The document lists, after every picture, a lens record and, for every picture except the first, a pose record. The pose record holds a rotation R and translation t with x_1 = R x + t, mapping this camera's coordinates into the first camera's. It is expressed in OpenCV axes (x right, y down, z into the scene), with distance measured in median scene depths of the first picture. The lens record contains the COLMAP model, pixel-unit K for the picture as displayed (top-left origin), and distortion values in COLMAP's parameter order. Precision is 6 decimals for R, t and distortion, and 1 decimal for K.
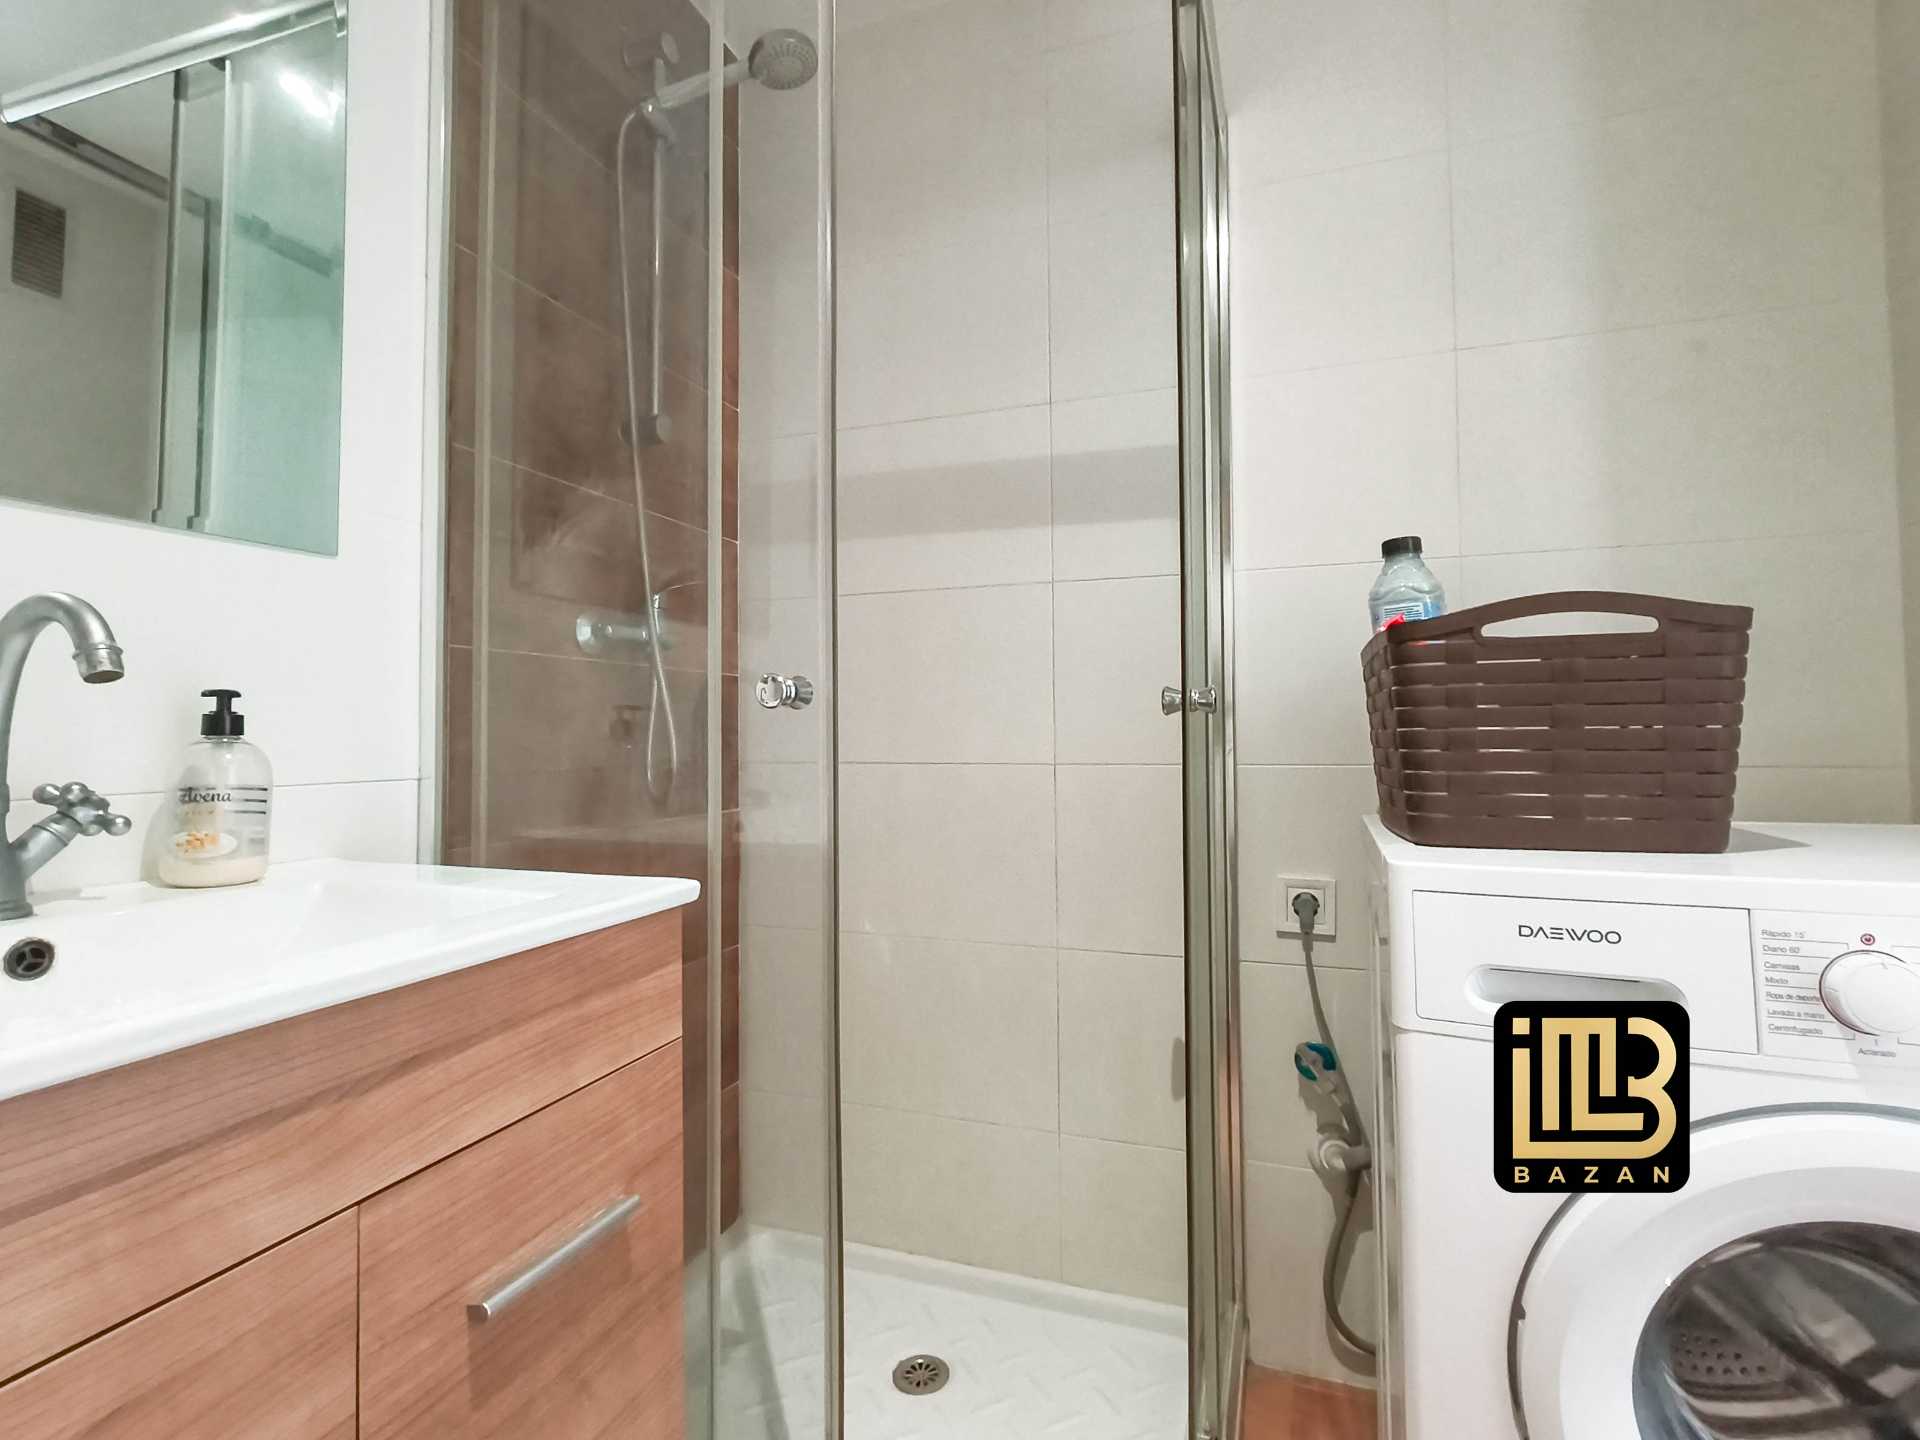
lens RADIAL K [[912.9, 0, 958.4], [0, 912.9, 702.1], [0, 0, 1]] dist [-0.002115, -0.000734]
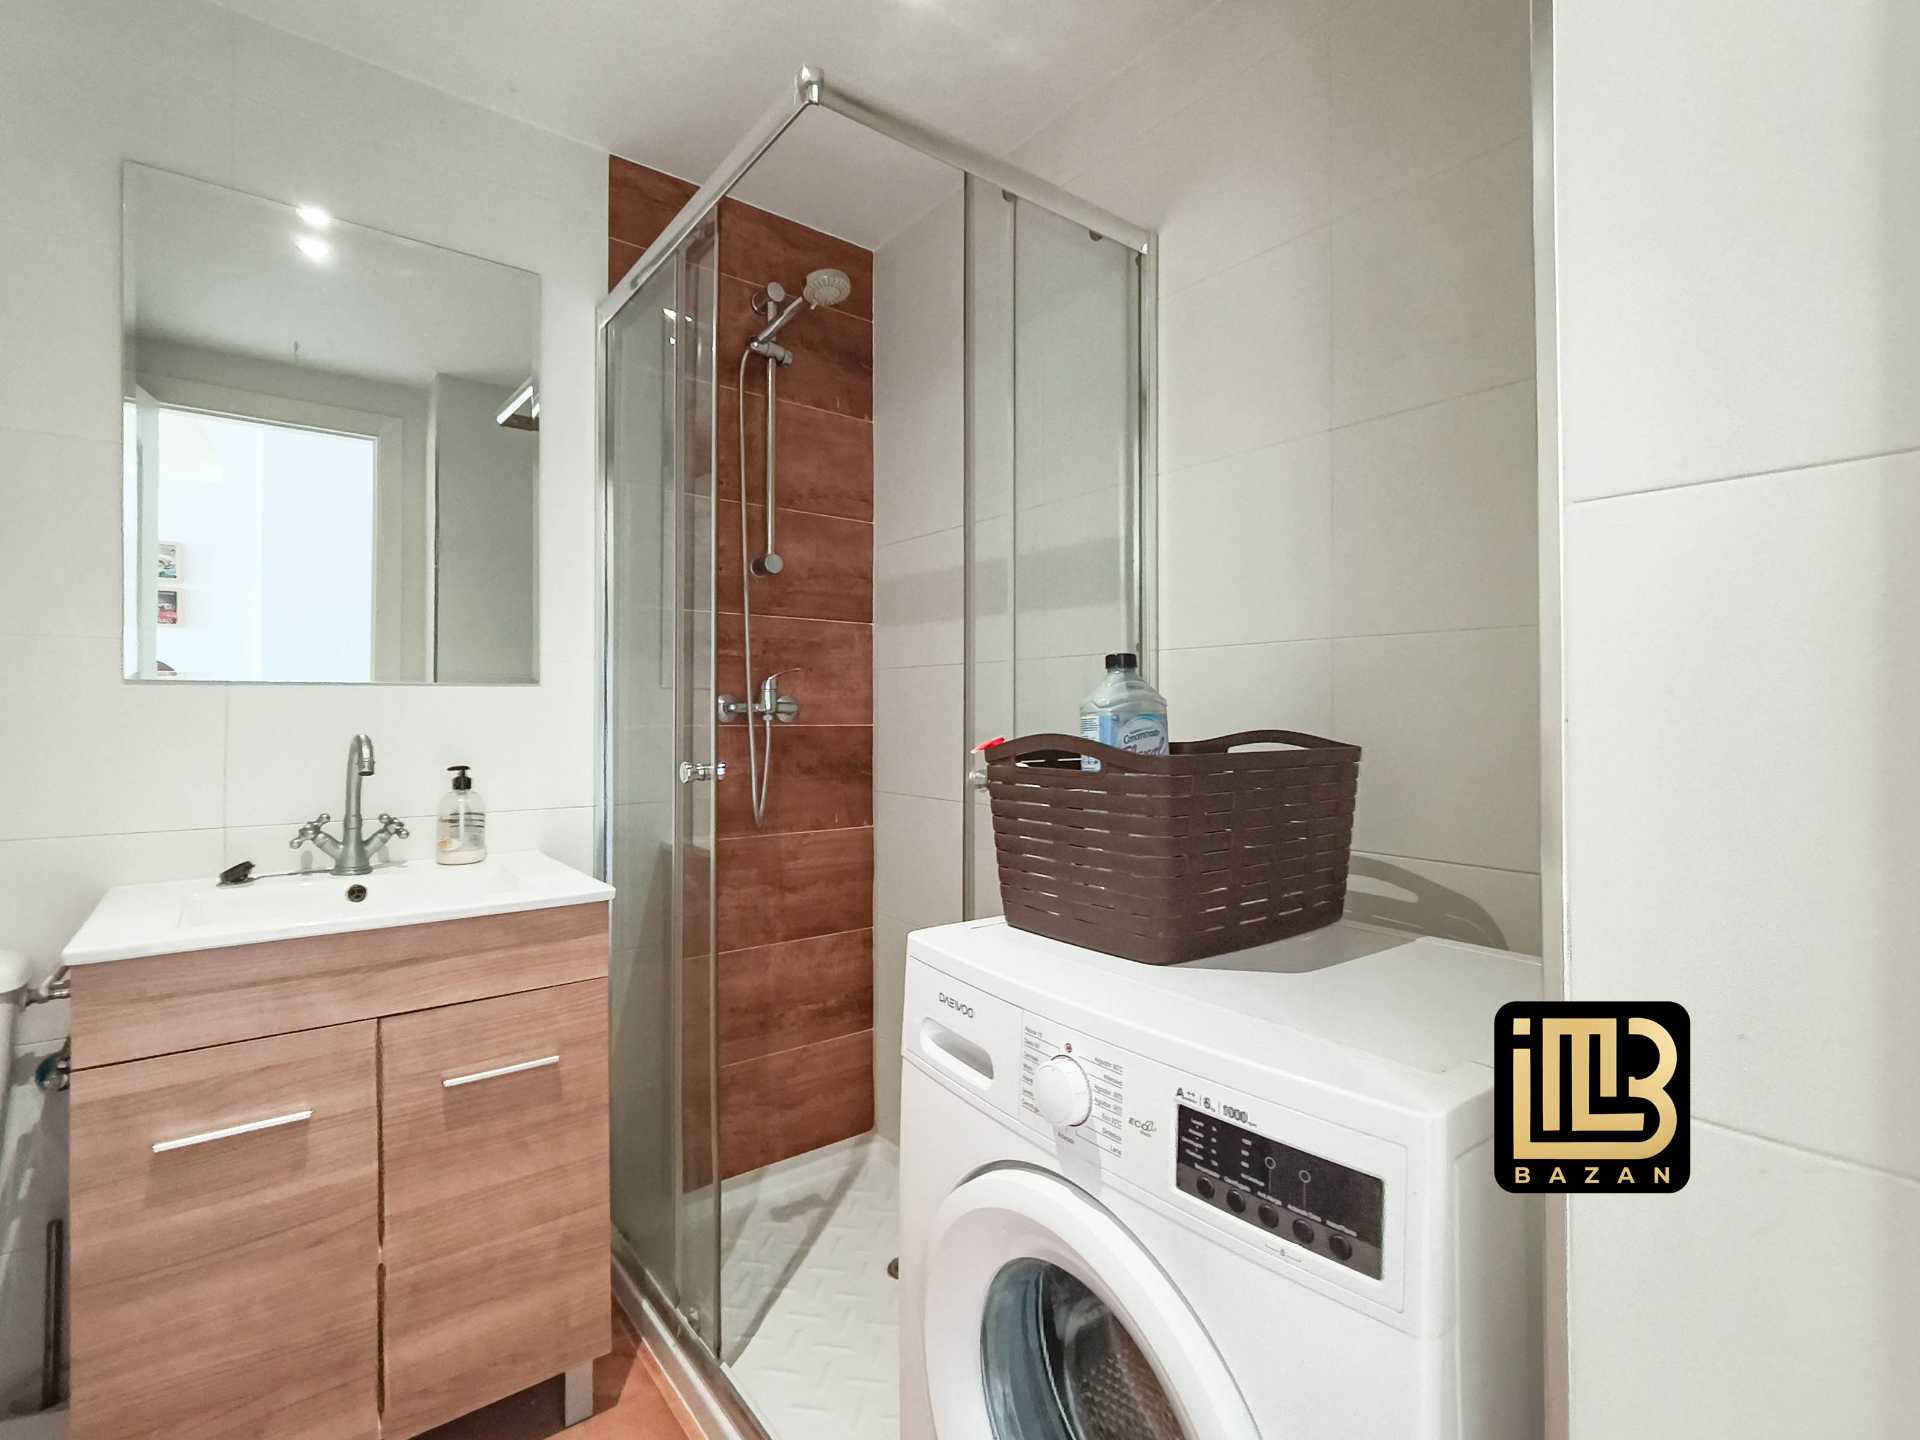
lens RADIAL K [[891.9, 0, 953.4], [0, 891.9, 711.4], [0, 0, 1]] dist [-0.004690, -0.000784]
pose [[0.847803, 0.006080, -0.530276, 1.328320], [0.009936, 0.999577, 0.027346, -0.205270], [0.530218, -0.028453, 0.847384, -0.088814]]
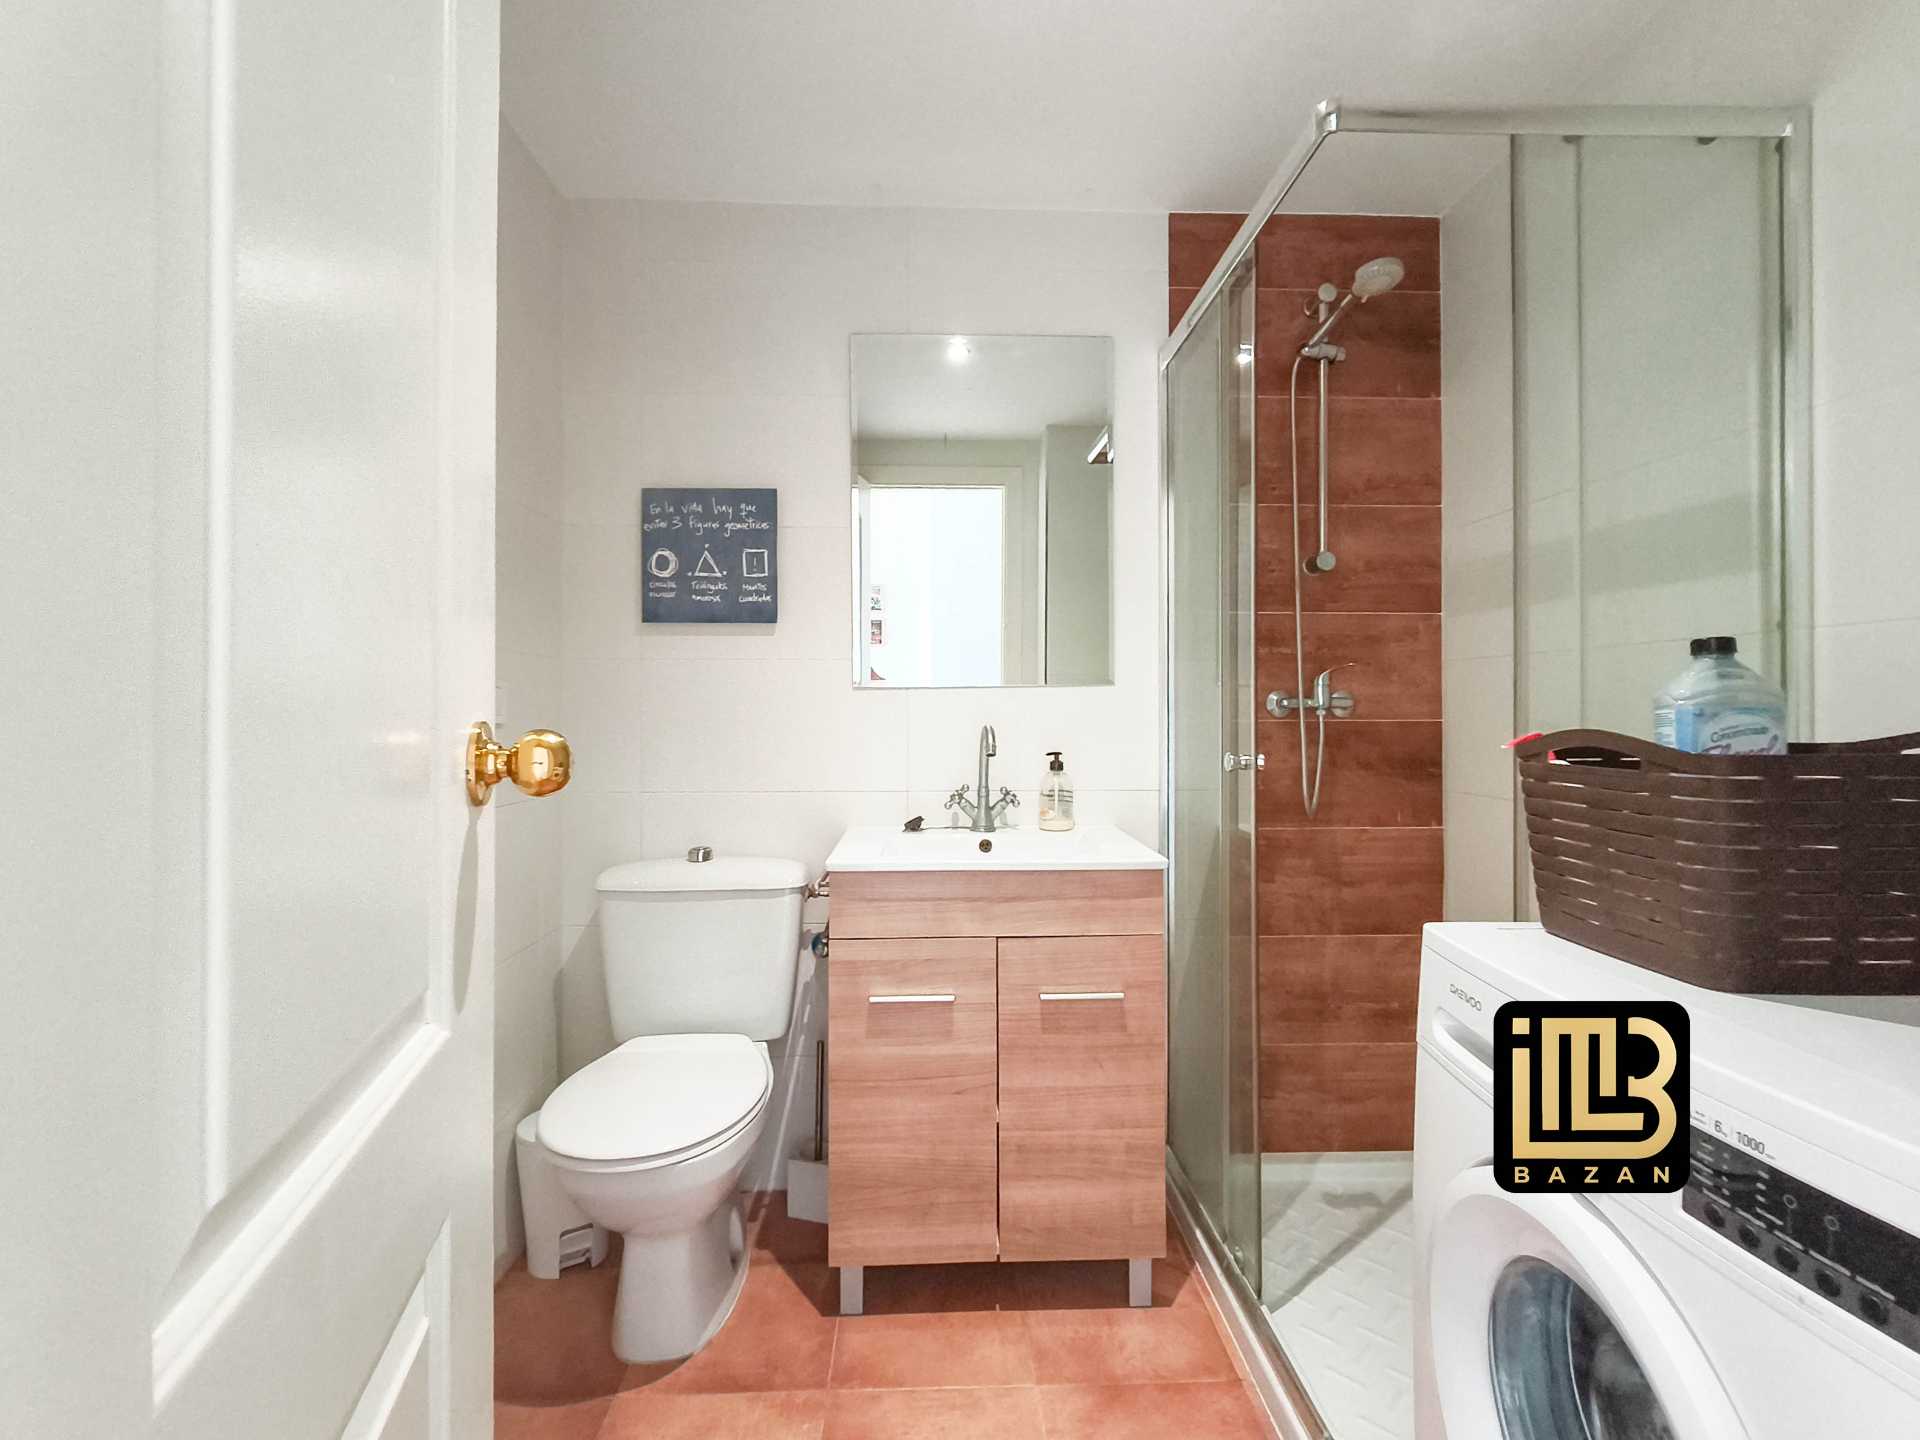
lens RADIAL K [[895.6, 0, 965.1], [0, 895.6, 708.3], [0, 0, 1]] dist [-0.001392, -0.000547]
pose [[0.375930, 0.004733, -0.926636, 1.580117], [0.029171, 0.999431, 0.016939, -0.210177], [0.926189, -0.033399, 0.375578, -0.160045]]
